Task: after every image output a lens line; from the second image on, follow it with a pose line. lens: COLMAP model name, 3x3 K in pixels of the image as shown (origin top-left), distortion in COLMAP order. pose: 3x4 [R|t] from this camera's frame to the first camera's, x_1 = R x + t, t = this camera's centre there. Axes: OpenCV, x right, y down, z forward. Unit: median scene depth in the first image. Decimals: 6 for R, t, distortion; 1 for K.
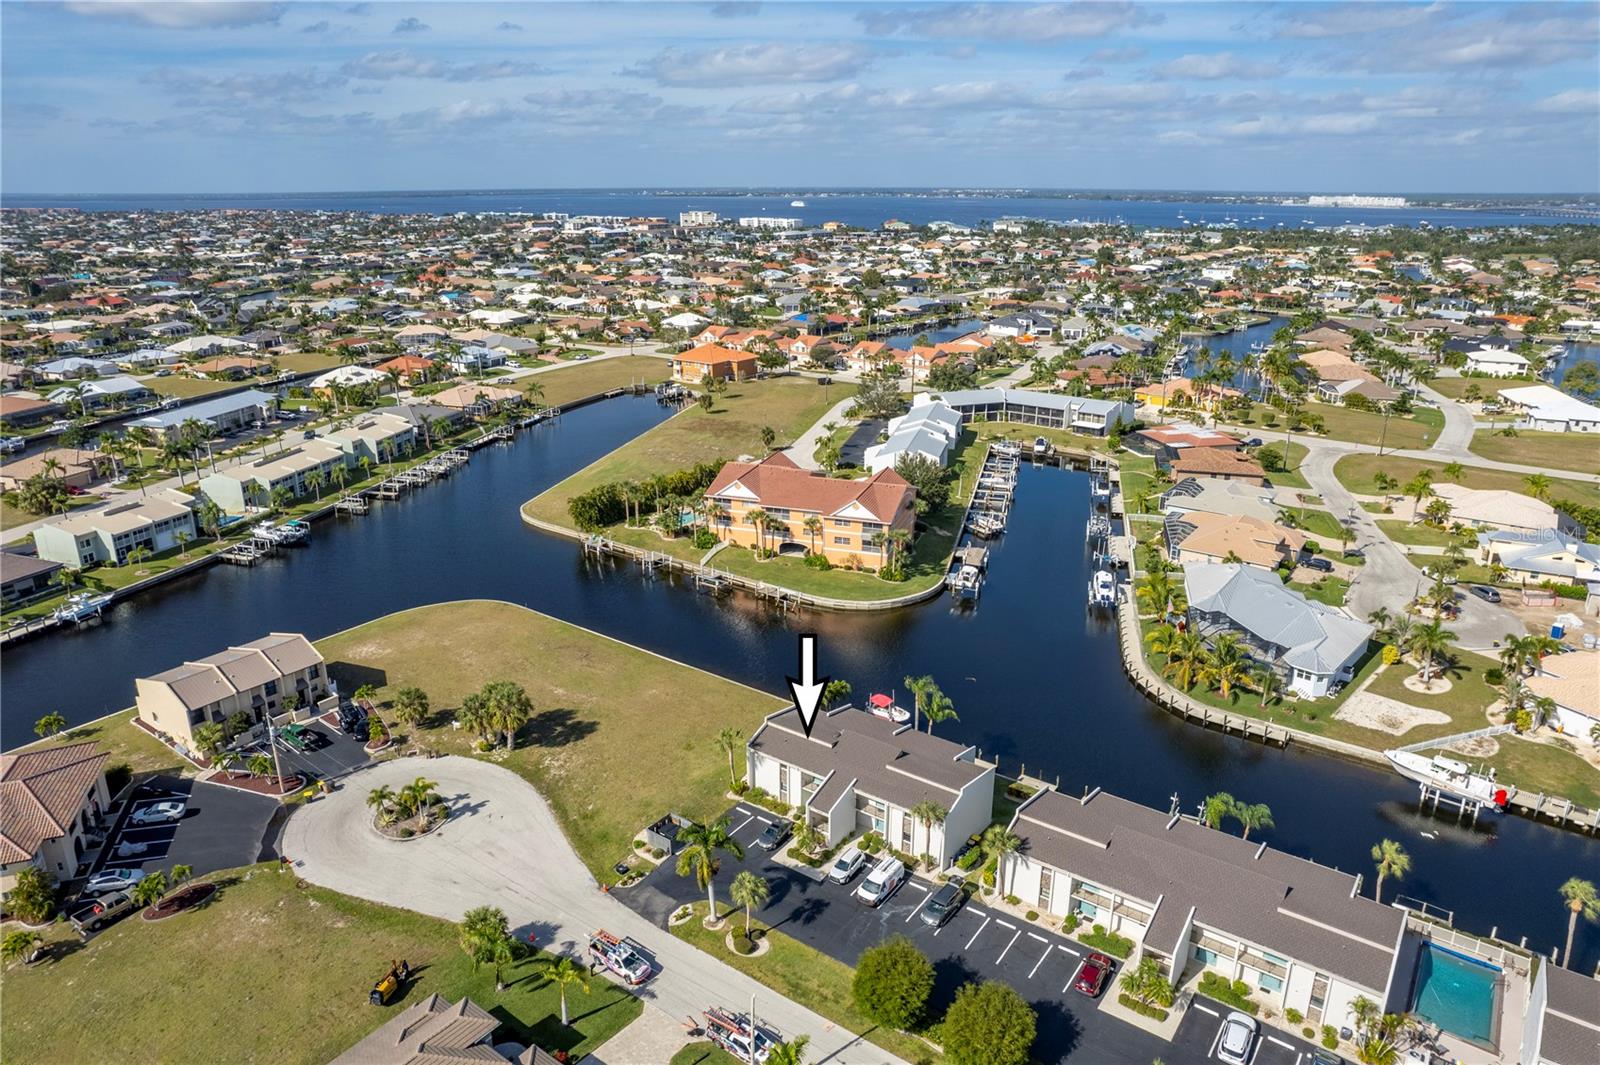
lens RADIAL K [[1051.6, 0, 800.0], [0, 1051.6, 532.5], [0, 0, 1]] dist [-0.055611, 0.047084]
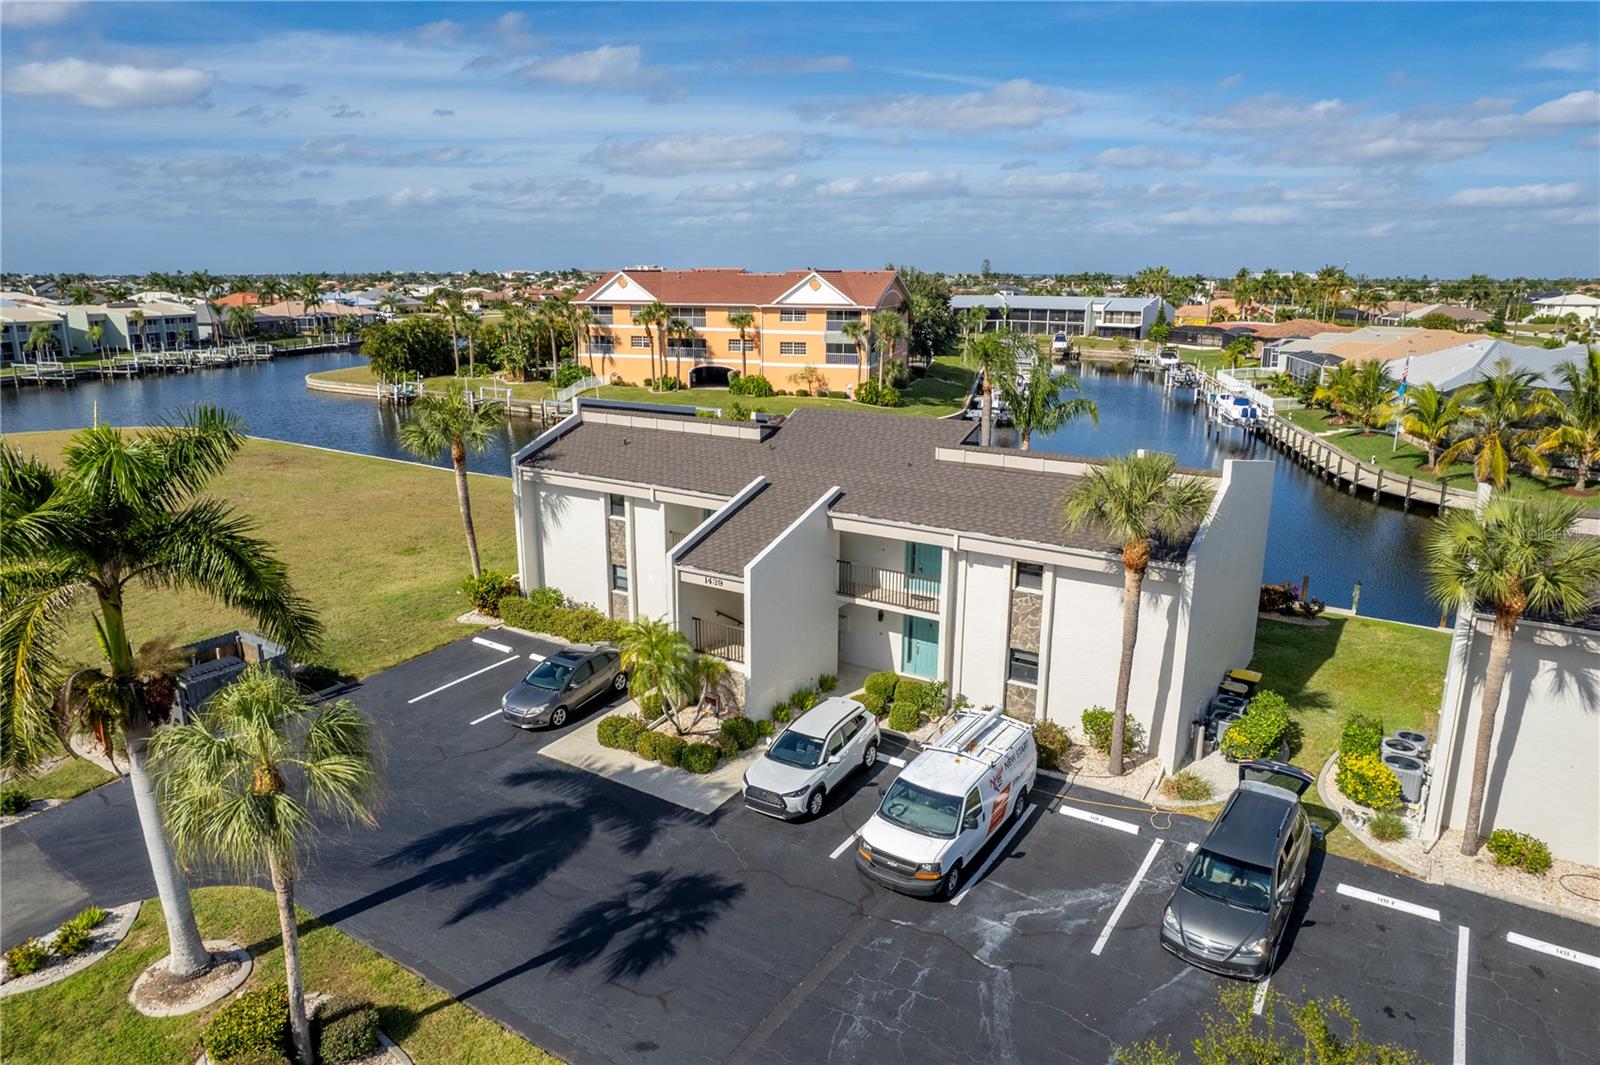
lens RADIAL K [[1057.9, 0, 800.0], [0, 1057.9, 532.5], [0, 0, 1]] dist [-0.070769, 0.076253]
pose [[0.998989, -0.005845, 0.044572, 0.018011], [0.009411, 0.996732, -0.080225, 0.169021], [-0.043957, 0.080563, 0.995780, 0.436222]]
